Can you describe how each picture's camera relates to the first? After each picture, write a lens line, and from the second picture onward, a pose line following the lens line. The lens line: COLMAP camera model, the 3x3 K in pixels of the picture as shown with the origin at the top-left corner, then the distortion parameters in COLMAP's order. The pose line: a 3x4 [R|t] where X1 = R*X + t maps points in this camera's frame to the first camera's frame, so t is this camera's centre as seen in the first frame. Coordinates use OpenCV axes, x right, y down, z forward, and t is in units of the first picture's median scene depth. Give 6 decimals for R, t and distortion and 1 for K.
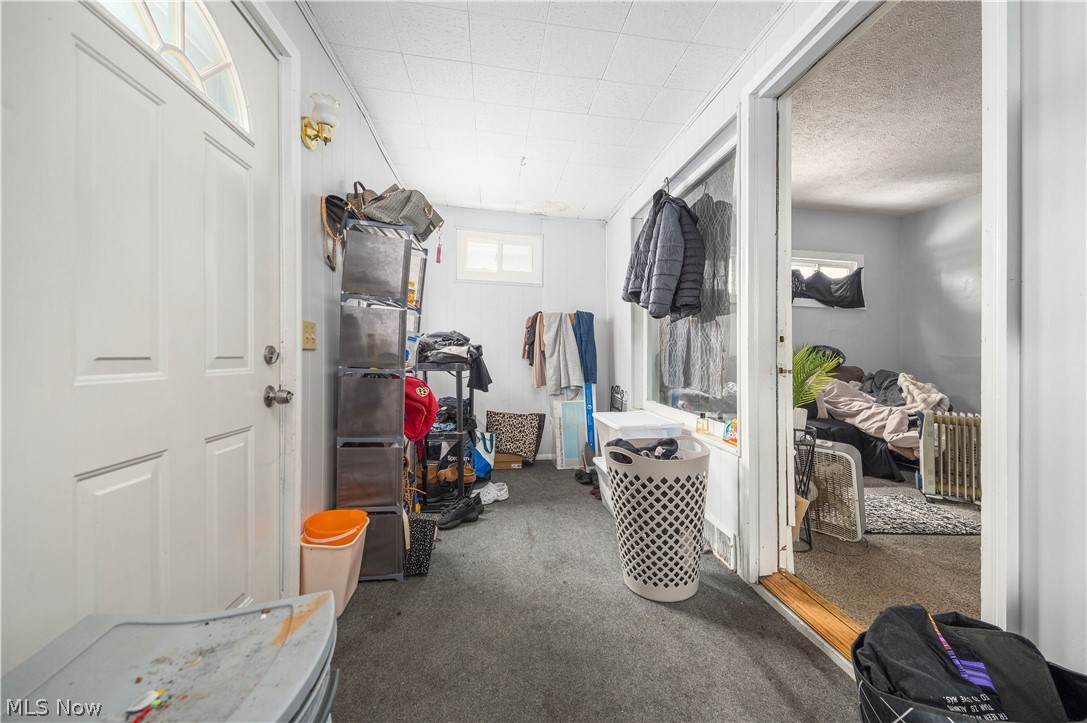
lens RADIAL K [[437.2, 0, 547.3], [0, 437.2, 333.7], [0, 0, 1]] dist [0.000103, -0.000056]
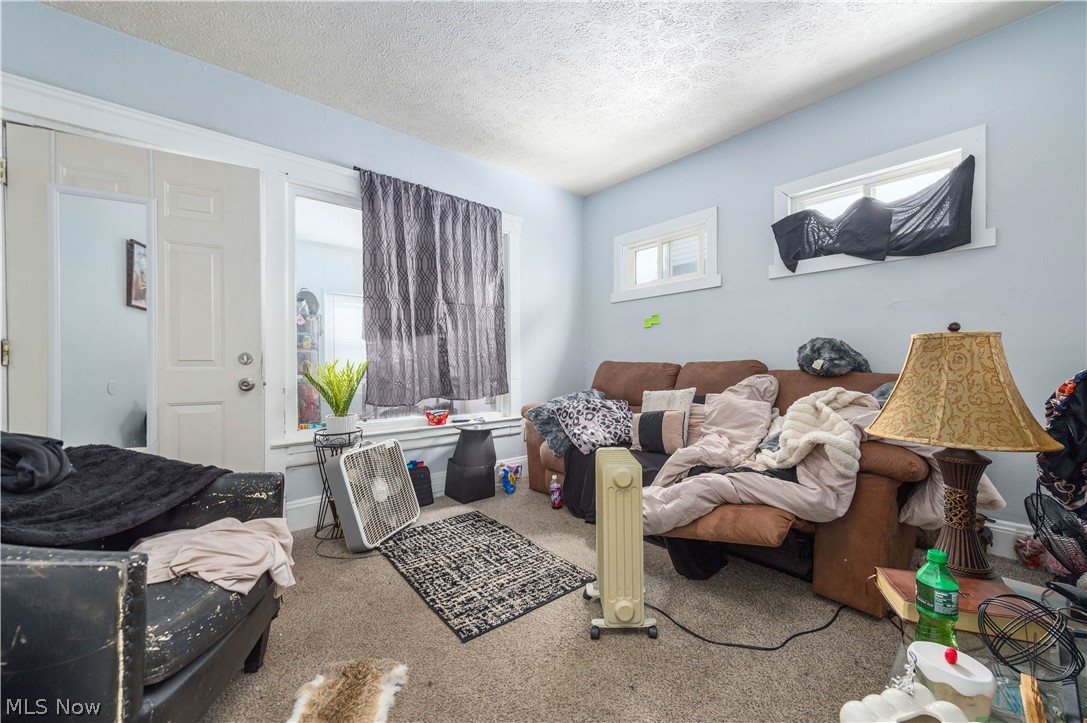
lens RADIAL K [[423.3, 0, 558.8], [0, 423.3, 359.5], [0, 0, 1]] dist [0.003078, -0.000078]
pose [[0.577204, -0.041935, -0.815522, 1.064735], [0.066191, 0.997797, -0.004459, 0.041948], [0.813913, -0.051407, 0.578708, 0.501500]]
